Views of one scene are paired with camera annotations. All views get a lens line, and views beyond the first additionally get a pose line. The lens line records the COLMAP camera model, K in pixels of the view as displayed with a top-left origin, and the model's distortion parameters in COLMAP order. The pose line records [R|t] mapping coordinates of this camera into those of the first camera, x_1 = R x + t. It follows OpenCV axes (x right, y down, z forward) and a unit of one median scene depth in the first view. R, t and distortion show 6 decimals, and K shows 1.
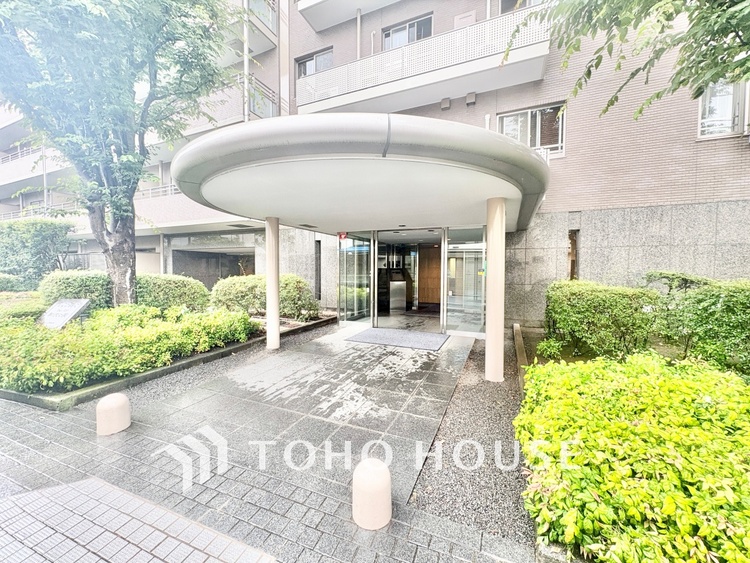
lens RADIAL K [[298.6, 0, 375.0], [0, 298.6, 281.5], [0, 0, 1]] dist [0.000280, 0.000129]
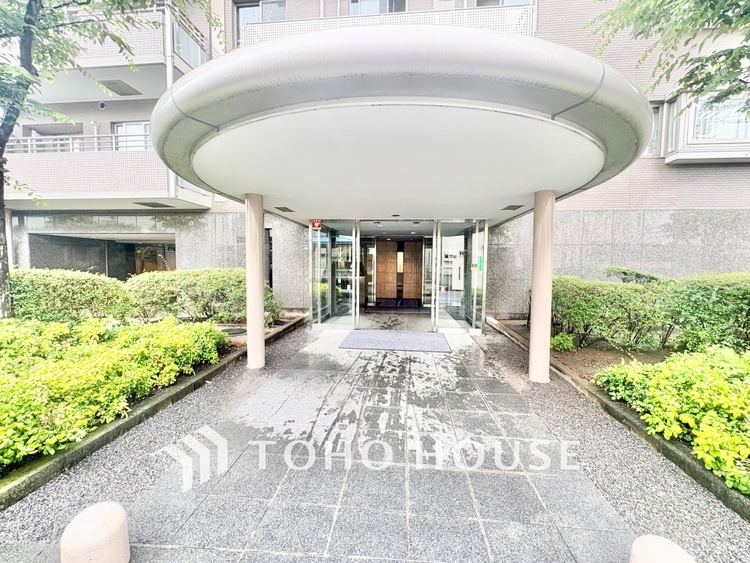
lens RADIAL K [[298.6, 0, 375.0], [0, 298.6, 281.5], [0, 0, 1]] dist [0.000280, 0.000129]
pose [[0.950244, -0.014337, 0.311176, -0.330941], [0.006770, 0.999655, 0.025385, -0.014864], [-0.311433, -0.022015, 0.950013, 0.212305]]
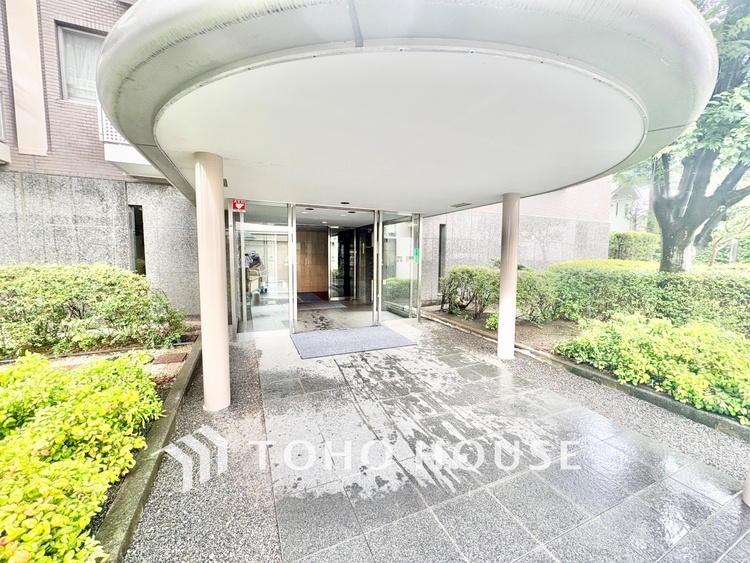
lens RADIAL K [[298.6, 0, 375.0], [0, 298.6, 281.5], [0, 0, 1]] dist [0.000280, 0.000129]
pose [[0.676314, -0.062850, 0.733927, -0.609575], [0.022073, 0.997635, 0.065092, -0.032632], [-0.736282, -0.027822, 0.676102, 0.507228]]
